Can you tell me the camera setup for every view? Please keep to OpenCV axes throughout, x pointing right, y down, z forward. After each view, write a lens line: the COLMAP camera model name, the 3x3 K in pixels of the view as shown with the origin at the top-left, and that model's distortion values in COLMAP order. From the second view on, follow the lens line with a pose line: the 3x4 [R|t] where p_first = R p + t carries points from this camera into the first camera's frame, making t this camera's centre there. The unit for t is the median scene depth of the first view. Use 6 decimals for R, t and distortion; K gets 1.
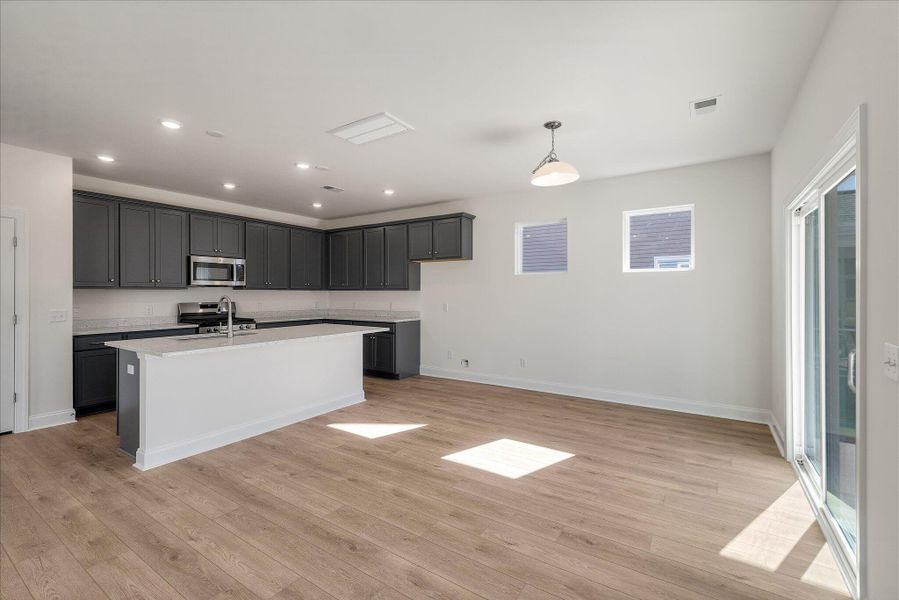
lens RADIAL K [[394.8, 0, 442.1], [0, 394.8, 292.5], [0, 0, 1]] dist [-0.002096, 0.000006]
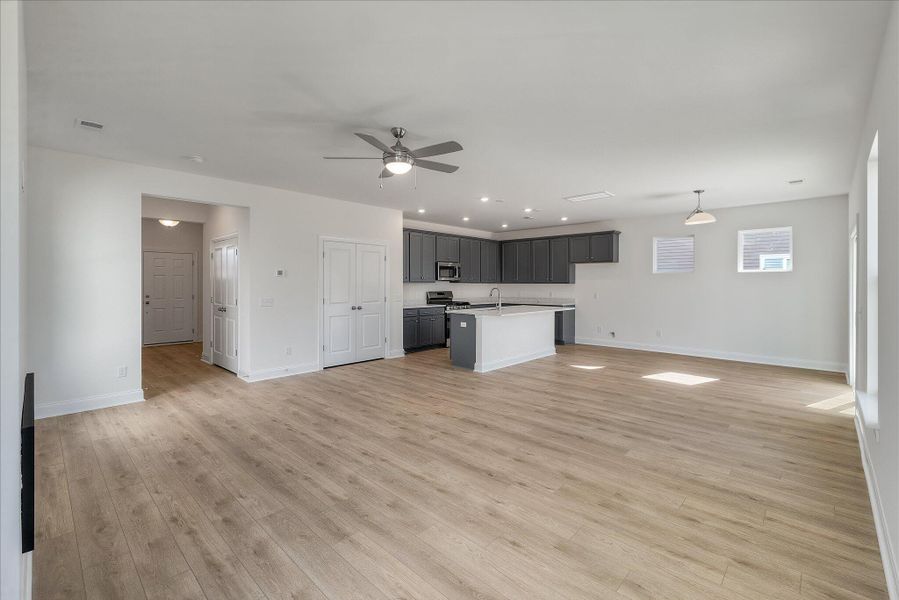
lens RADIAL K [[395.3, 0, 446.1], [0, 395.3, 284.2], [0, 0, 1]] dist [0.000136, -0.000453]
pose [[0.985012, 0.002594, -0.172466, -0.327019], [-0.002607, 0.999997, 0.000152, -0.002741], [0.172466, 0.000300, 0.985015, -0.580917]]
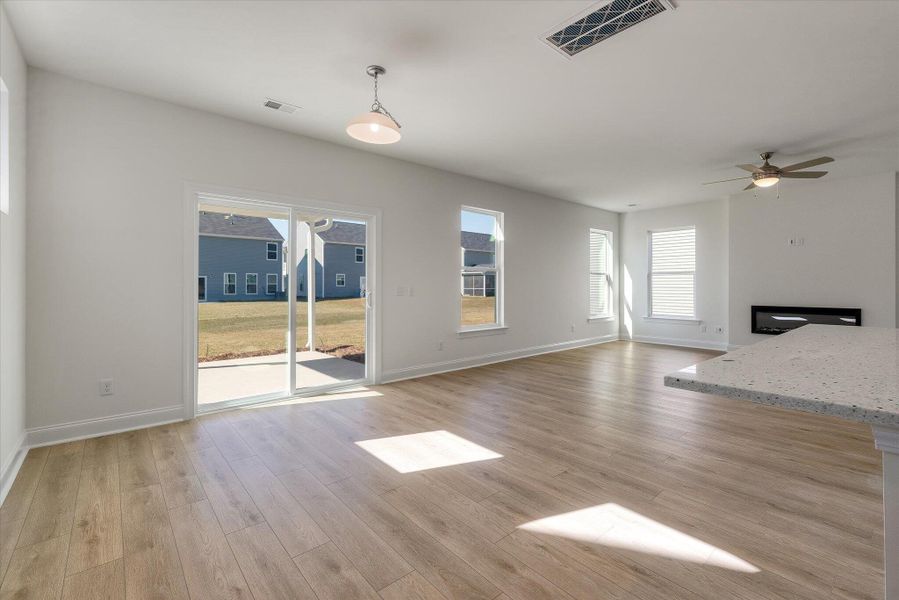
lens RADIAL K [[395.3, 0, 446.1], [0, 395.3, 284.2], [0, 0, 1]] dist [0.000136, -0.000453]
pose [[-0.963522, 0.002909, 0.267614, -0.064528], [0.002556, 0.999995, -0.001668, 0.030821], [-0.267617, -0.000923, -0.963525, 1.105578]]
